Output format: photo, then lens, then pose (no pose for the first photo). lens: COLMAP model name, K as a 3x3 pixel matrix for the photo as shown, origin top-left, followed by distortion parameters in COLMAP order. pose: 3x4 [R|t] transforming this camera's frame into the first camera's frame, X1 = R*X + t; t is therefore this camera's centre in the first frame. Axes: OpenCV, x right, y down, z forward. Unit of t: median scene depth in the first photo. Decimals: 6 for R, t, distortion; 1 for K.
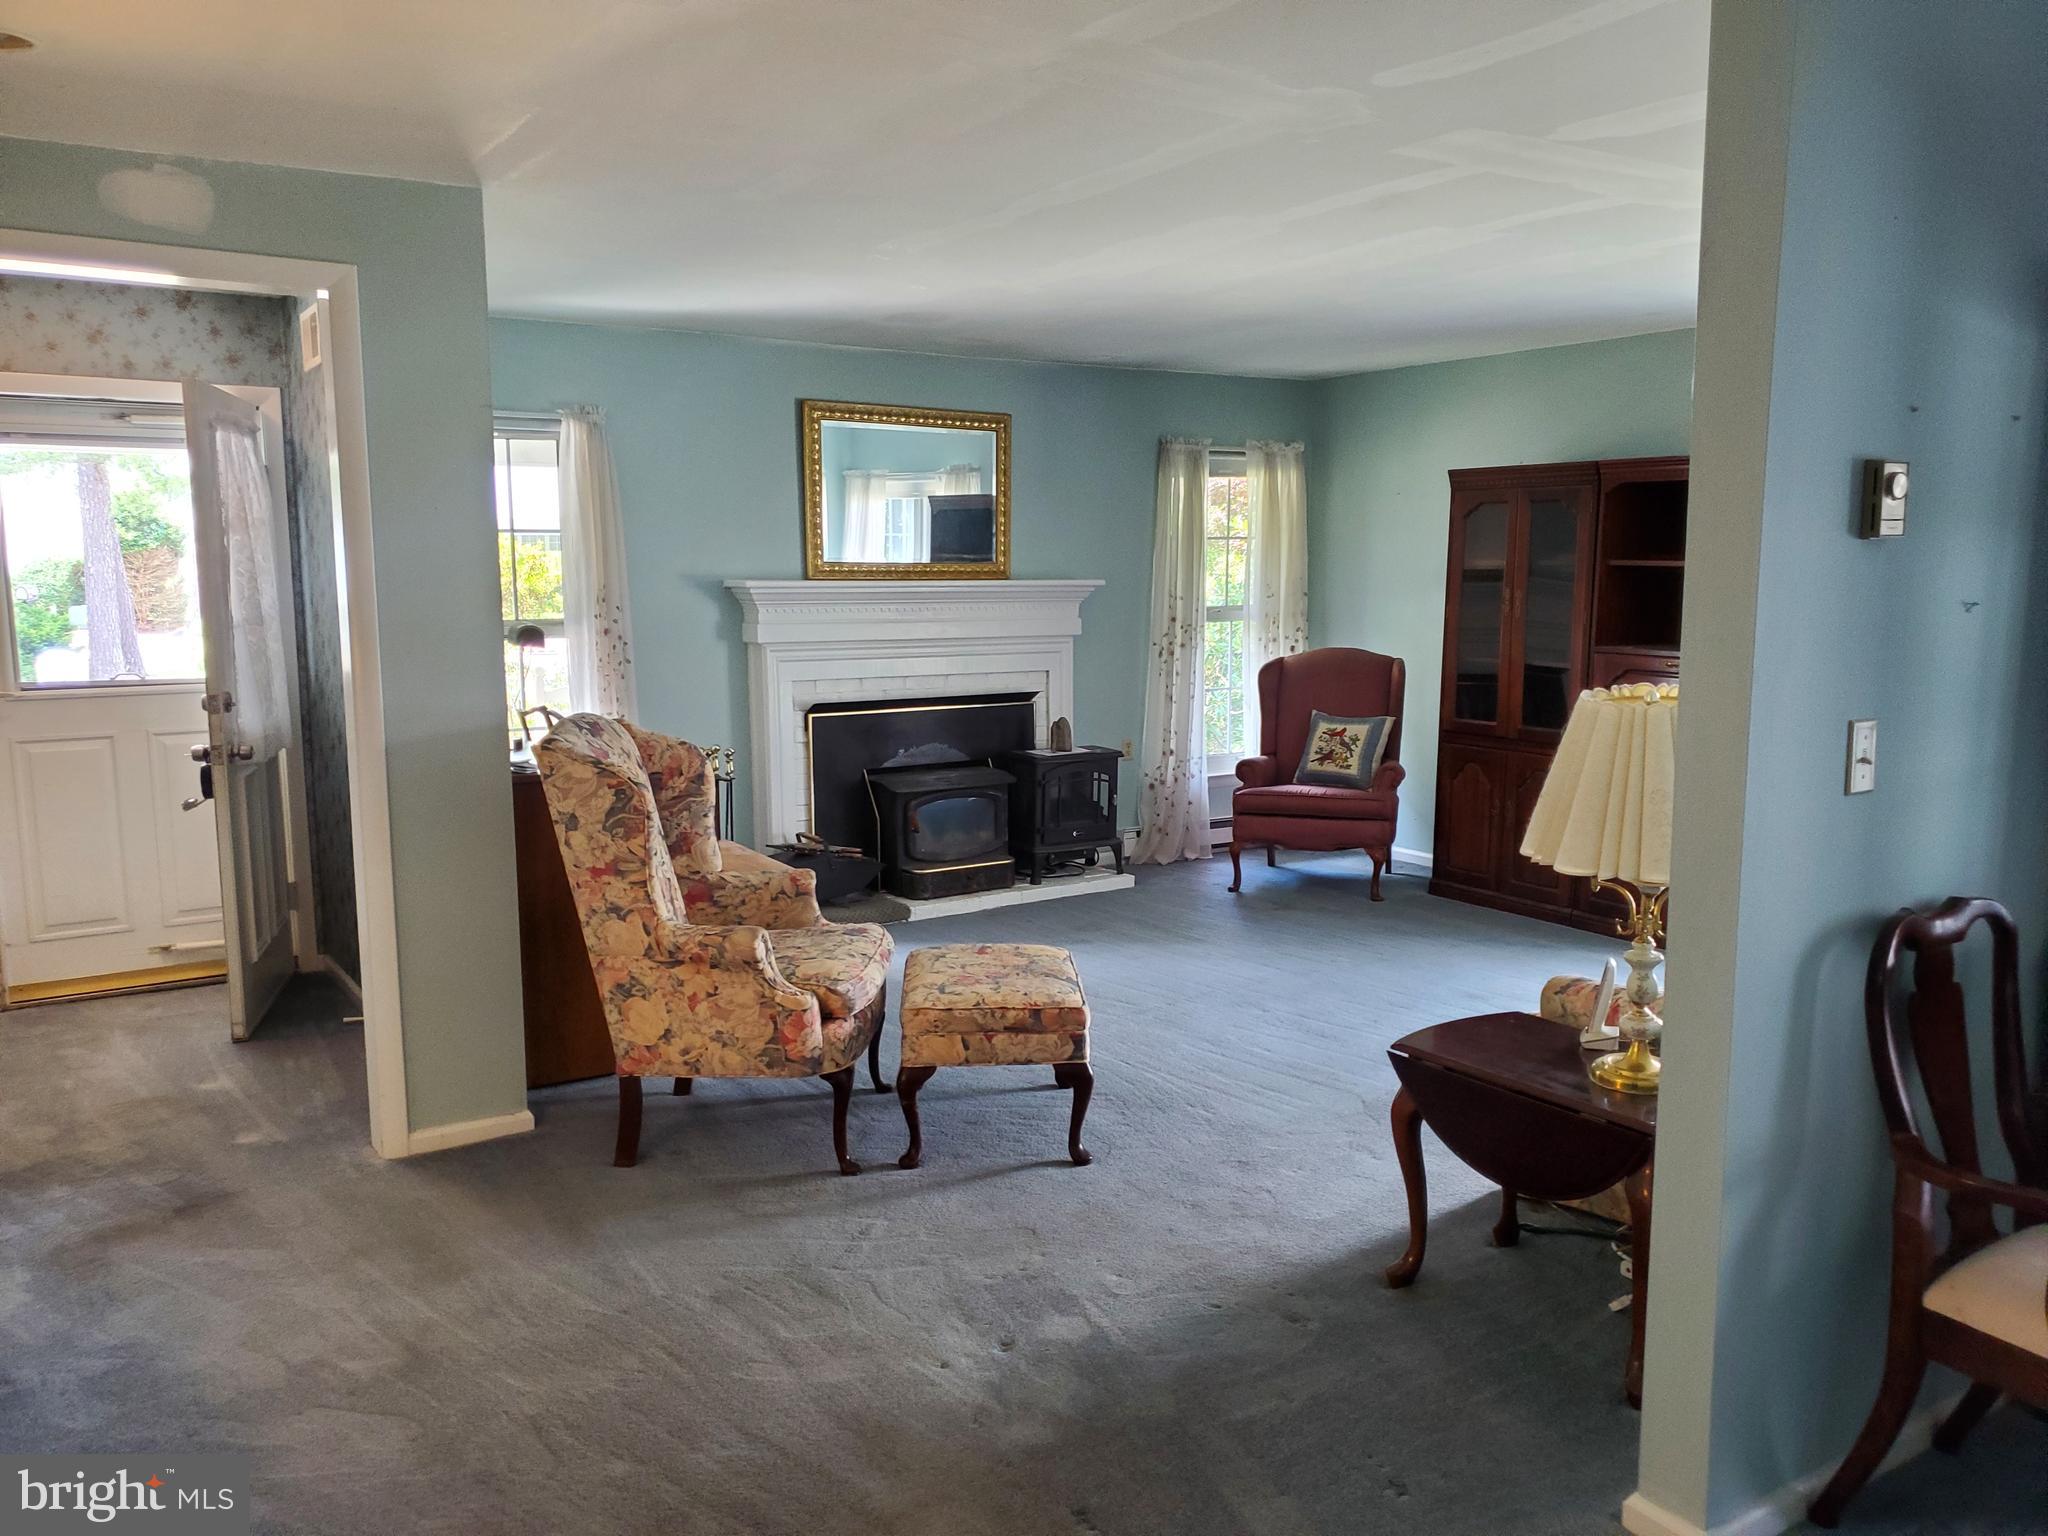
lens RADIAL K [[1591.1, 0, 1042.2], [0, 1591.1, 786.0], [0, 0, 1]] dist [0.027239, -0.035615]
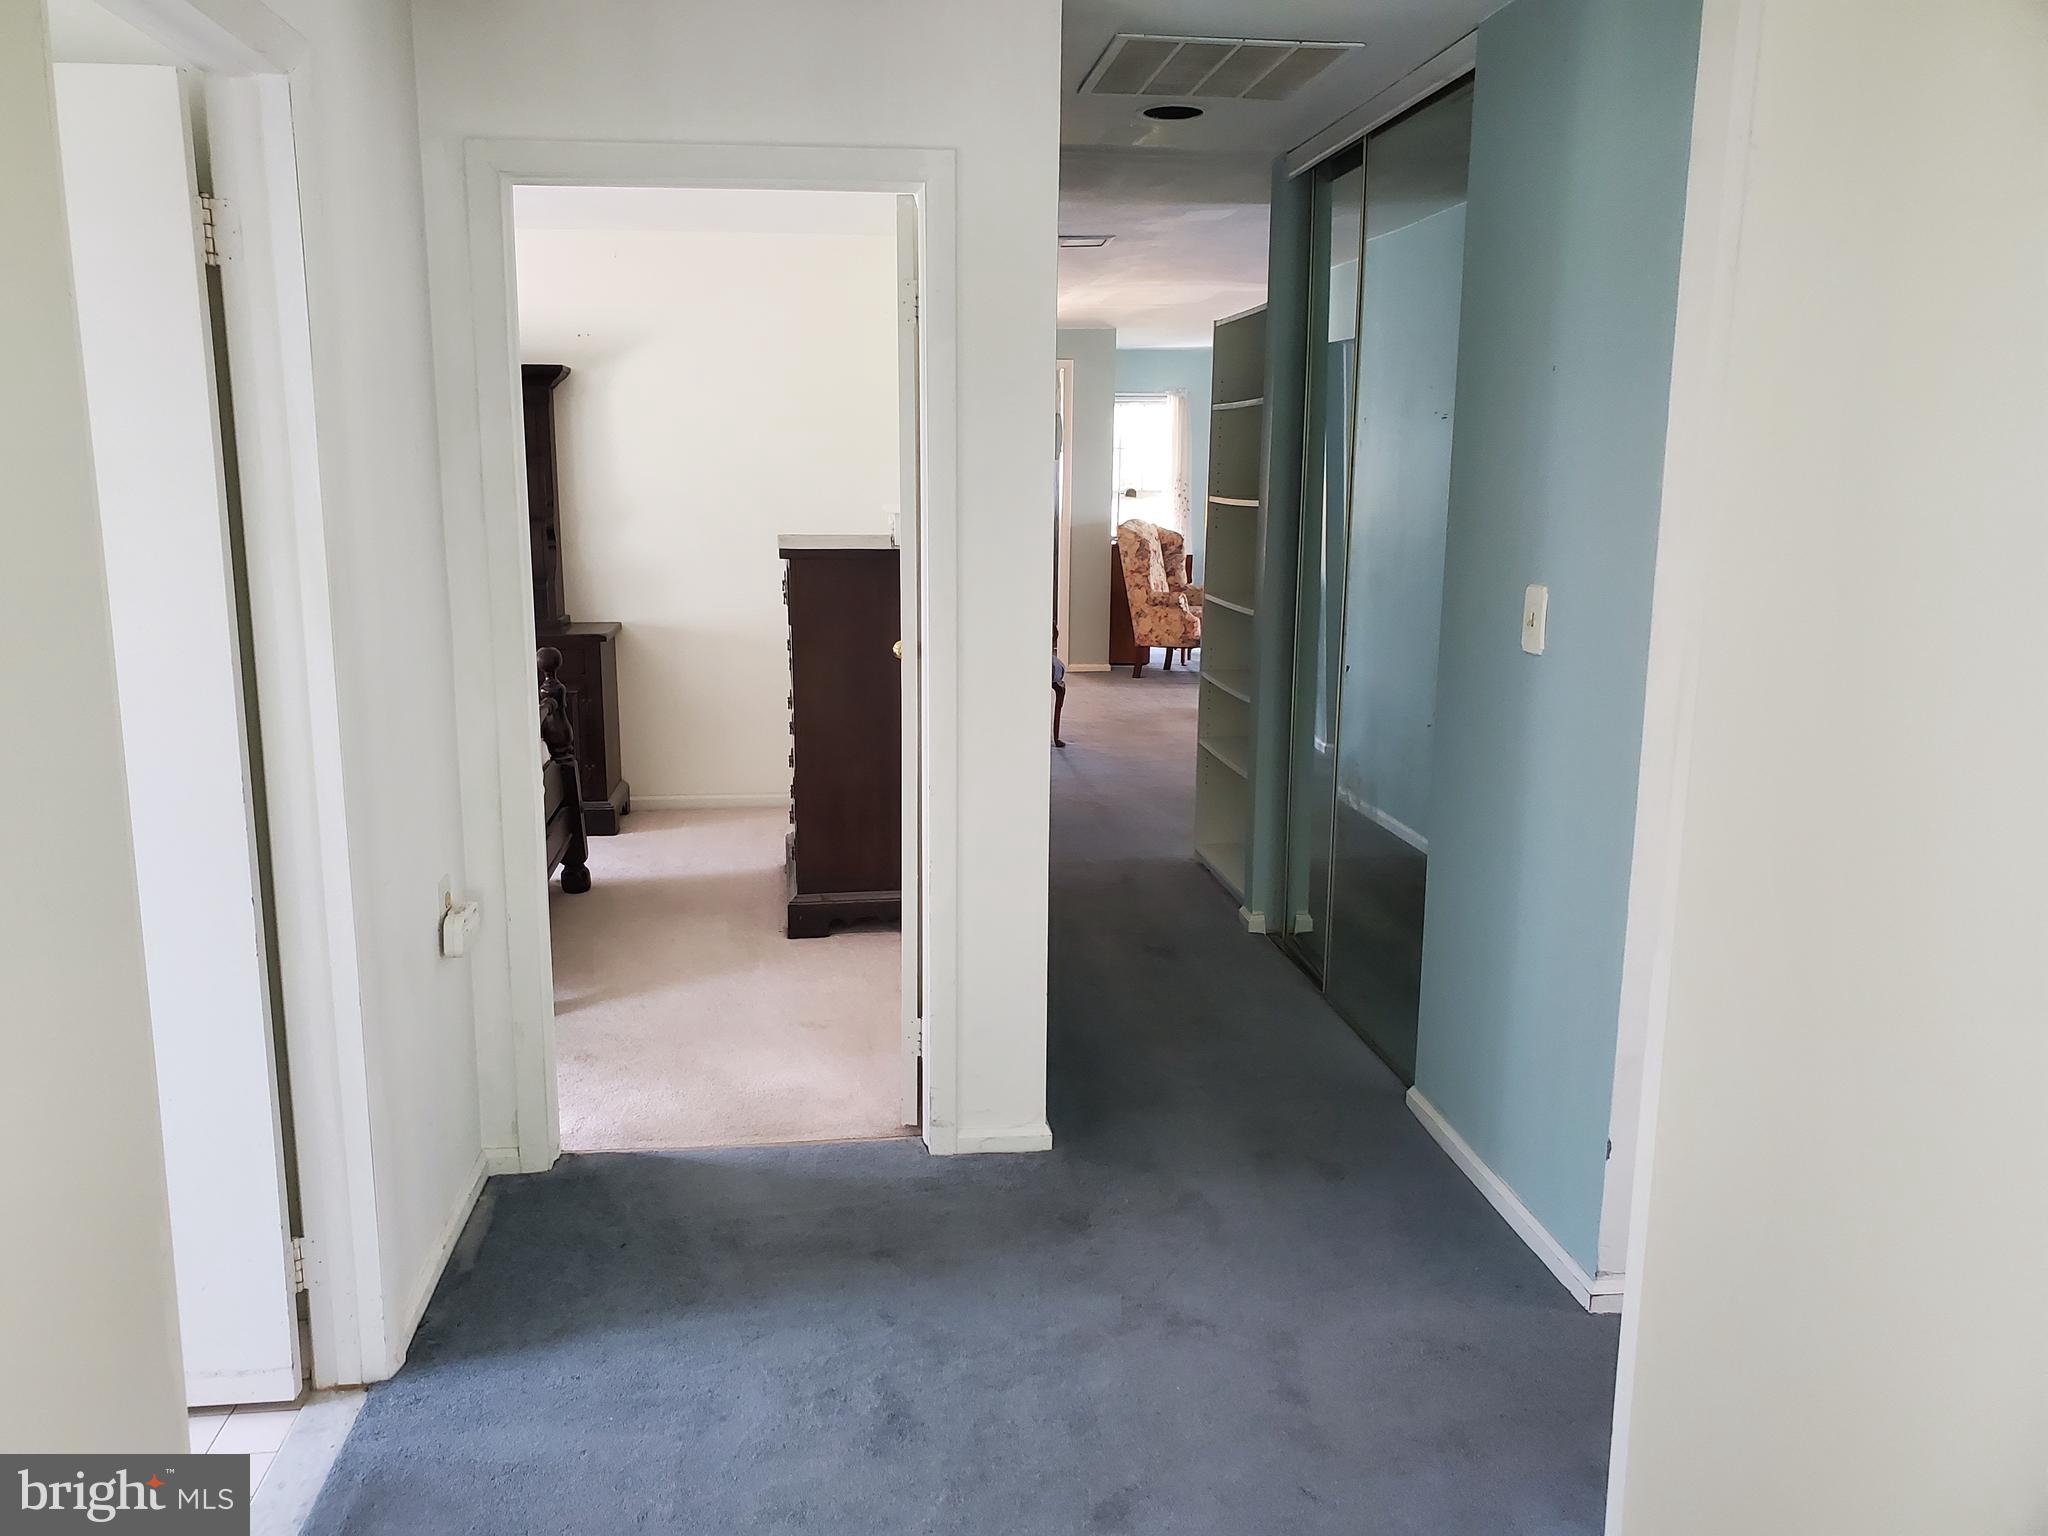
lens RADIAL K [[1591.1, 0, 1023.0], [0, 1591.1, 762.8], [0, 0, 1]] dist [0.027239, -0.035615]
pose [[0.896172, 0.094974, -0.433423, 0.757707], [-0.076110, 0.995249, 0.060715, 0.220598], [0.437131, -0.021423, 0.899143, -1.542625]]
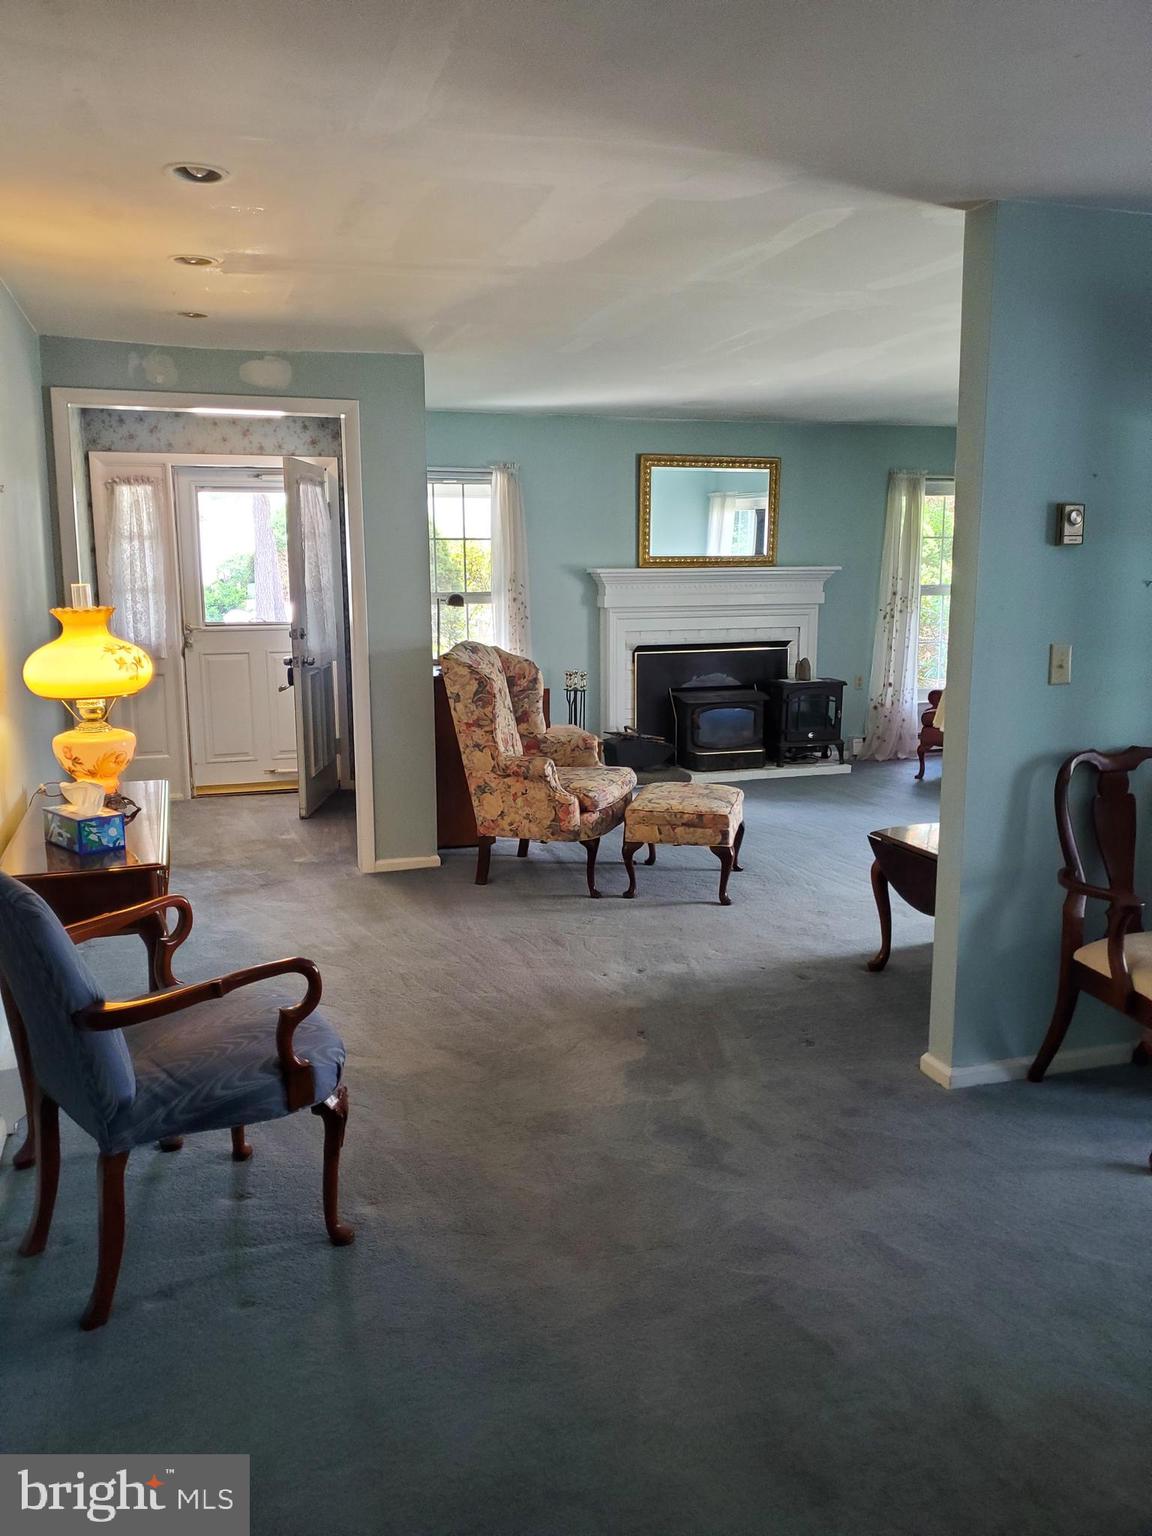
lens RADIAL K [[1193.3, 0, 573.1], [0, 1193.3, 760.3], [0, 0, 1]] dist [0.027239, -0.035615]
pose [[0.960458, 0.046472, -0.274518, 0.207641], [-0.037781, 0.998606, 0.036865, 0.036471], [0.275849, -0.025036, 0.960875, -0.285721]]
